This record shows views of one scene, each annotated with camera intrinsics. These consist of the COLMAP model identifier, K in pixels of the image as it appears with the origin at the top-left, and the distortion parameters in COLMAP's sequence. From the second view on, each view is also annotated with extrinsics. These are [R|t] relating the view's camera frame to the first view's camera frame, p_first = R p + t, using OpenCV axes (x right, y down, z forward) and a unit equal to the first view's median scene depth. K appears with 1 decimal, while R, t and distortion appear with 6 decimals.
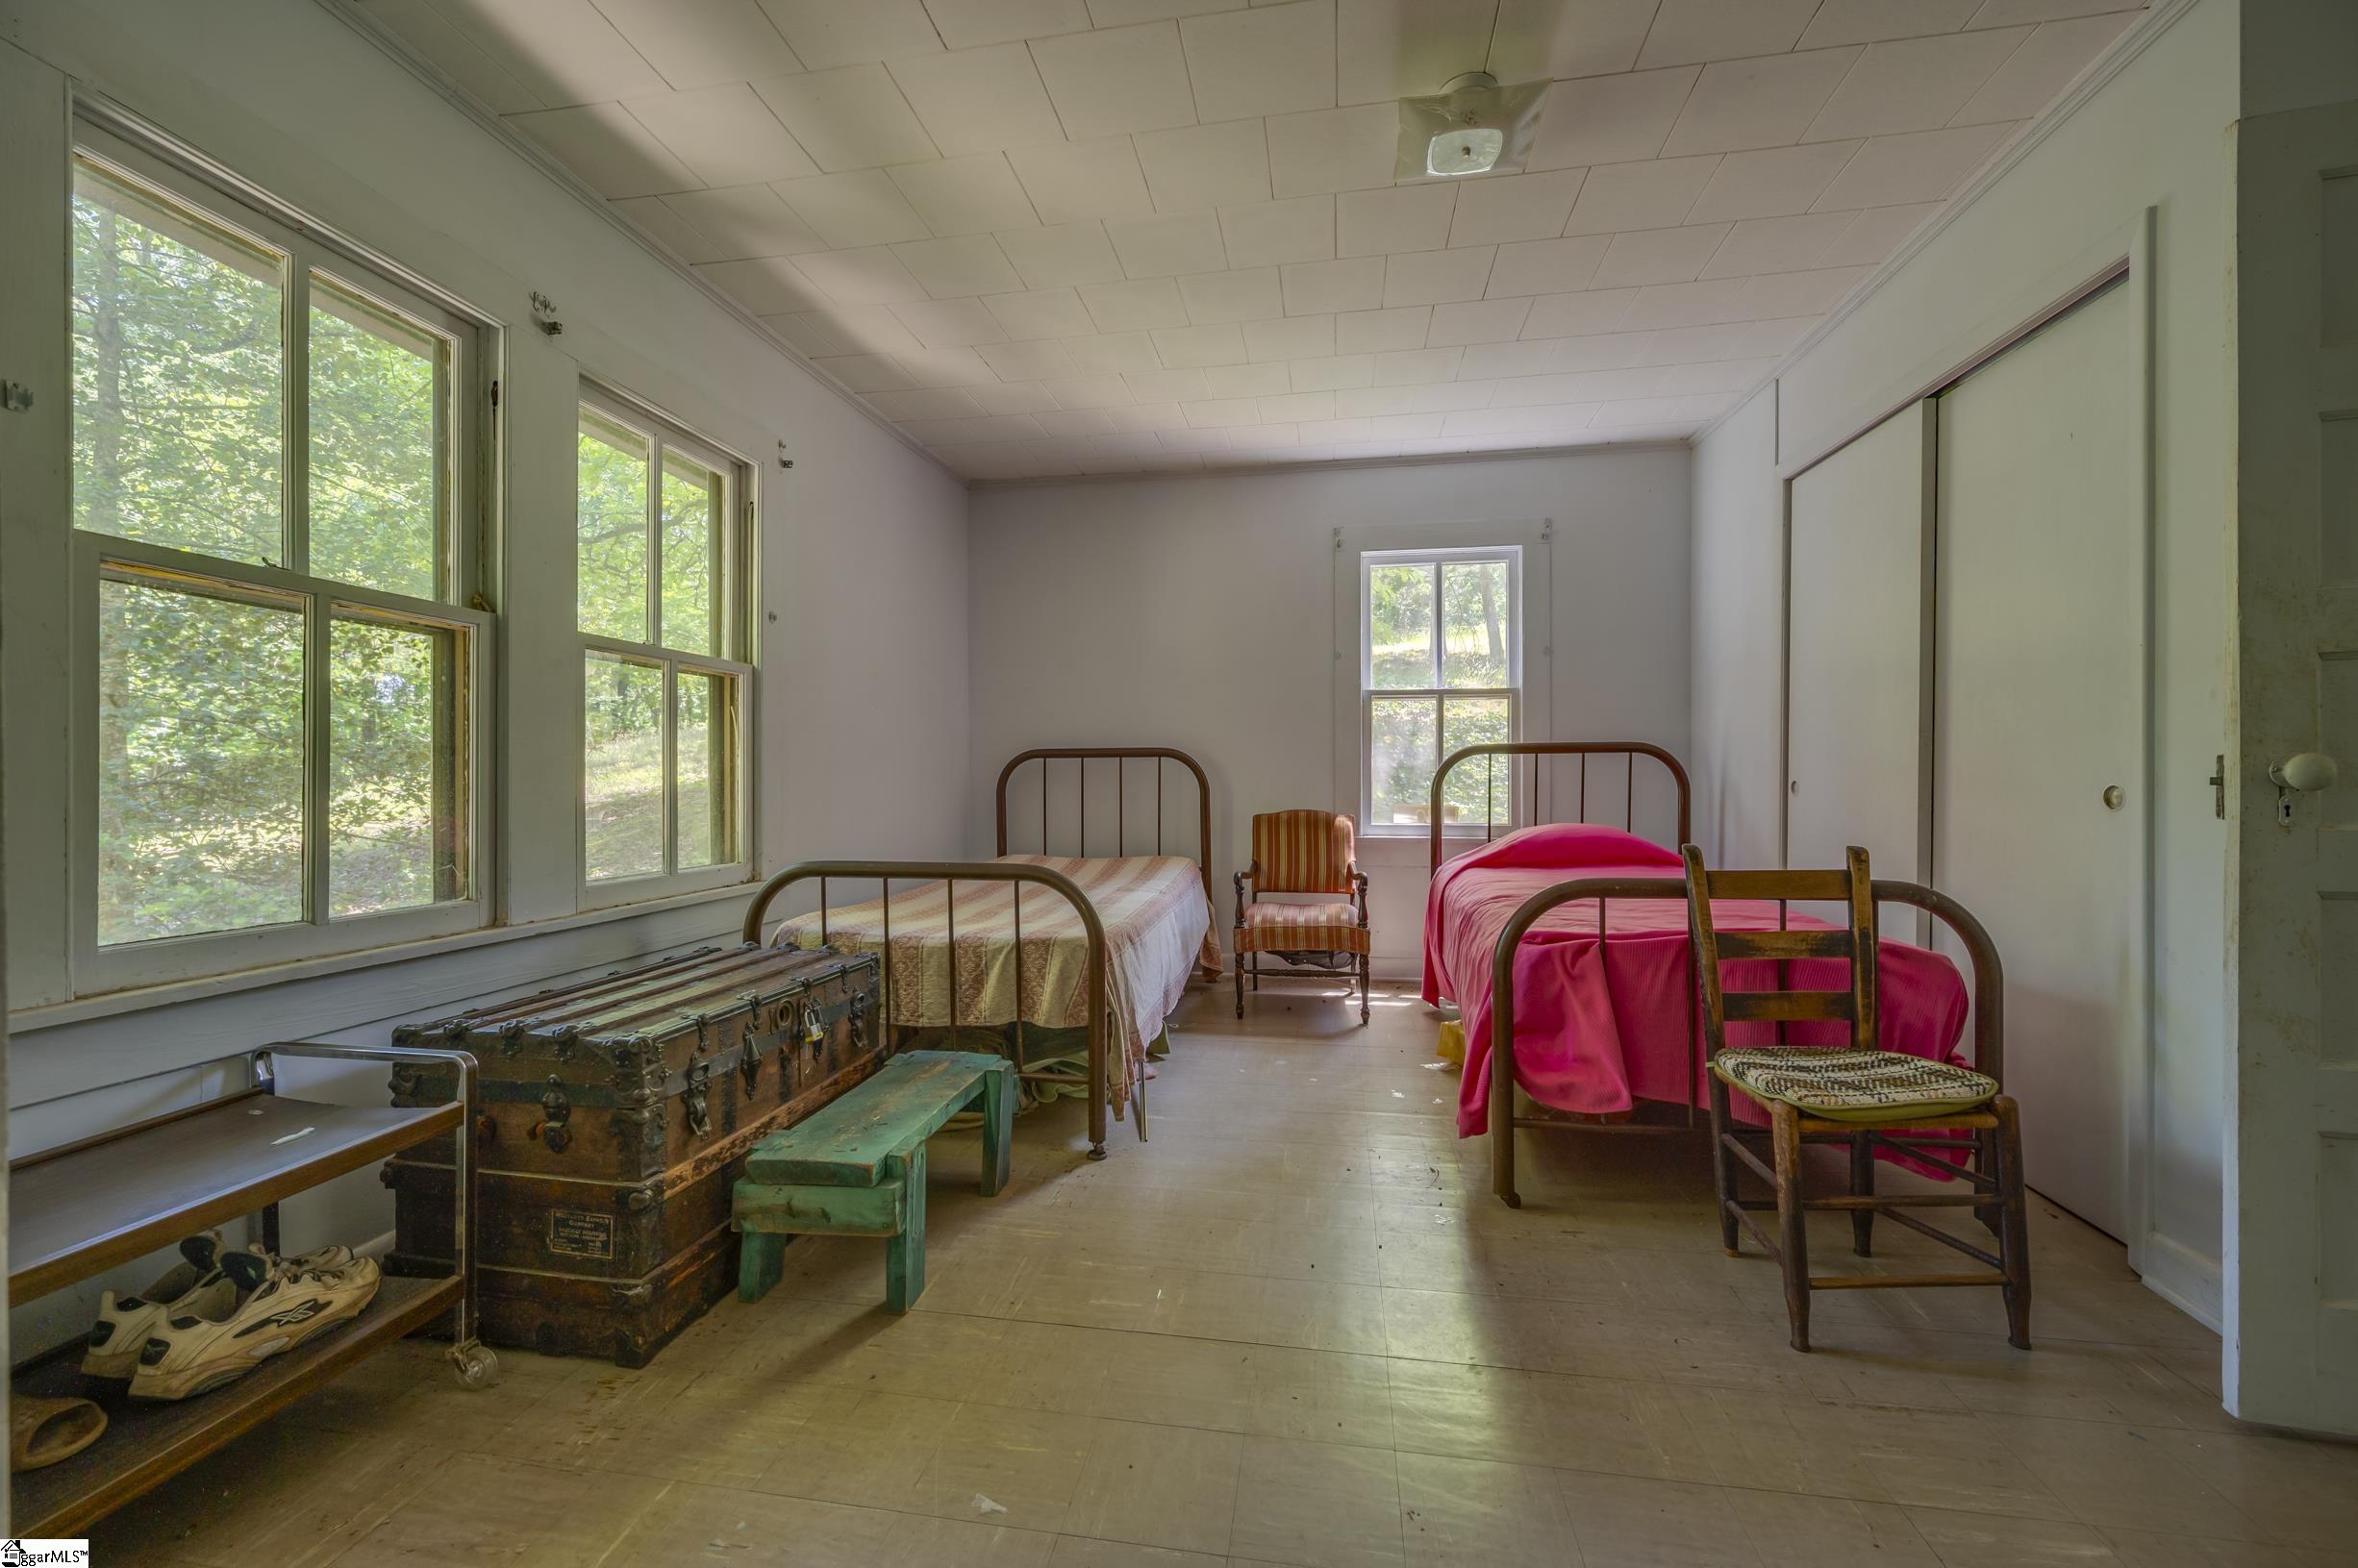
lens RADIAL K [[926.6, 0, 1185.5], [0, 926.6, 780.3], [0, 0, 1]] dist [0.000697, 0.000191]
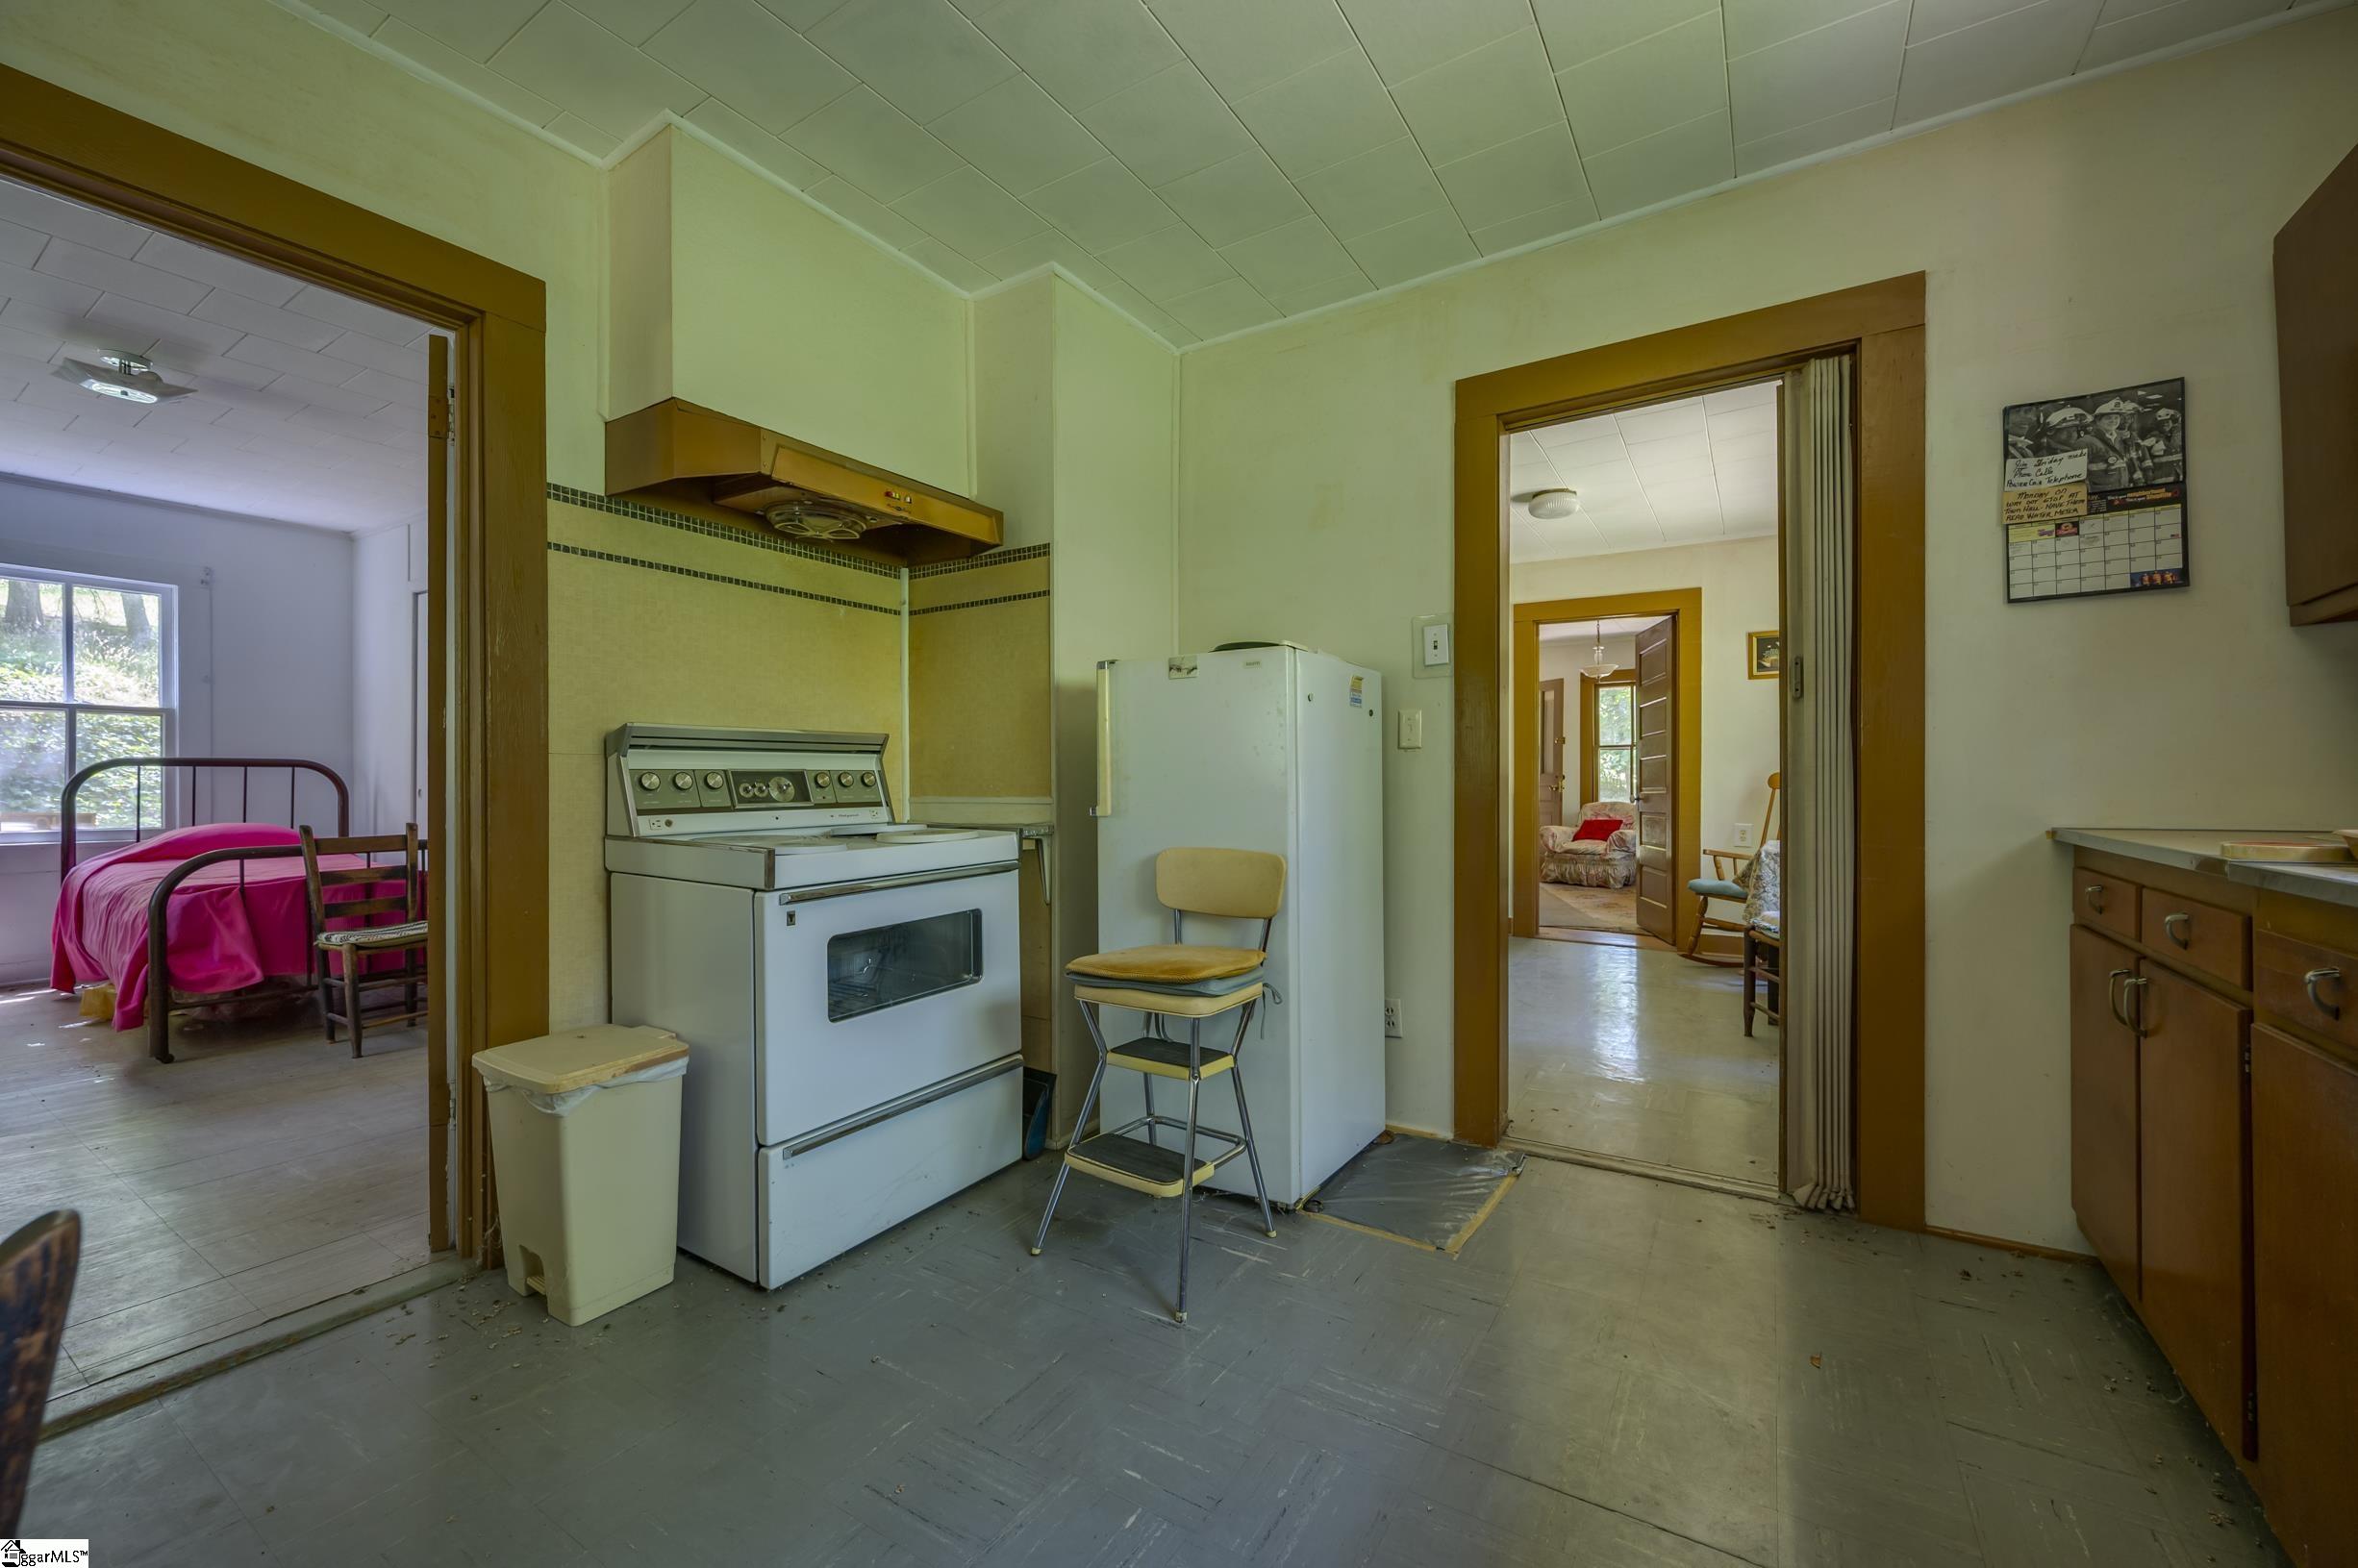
lens RADIAL K [[926.6, 0, 1185.5], [0, 926.6, 780.3], [0, 0, 1]] dist [0.000697, 0.000191]
pose [[0.389549, -0.000601, 0.921006, -0.414020], [0.003282, 0.999994, -0.000735, -0.010877], [-0.921000, 0.003310, 0.389549, -1.180570]]
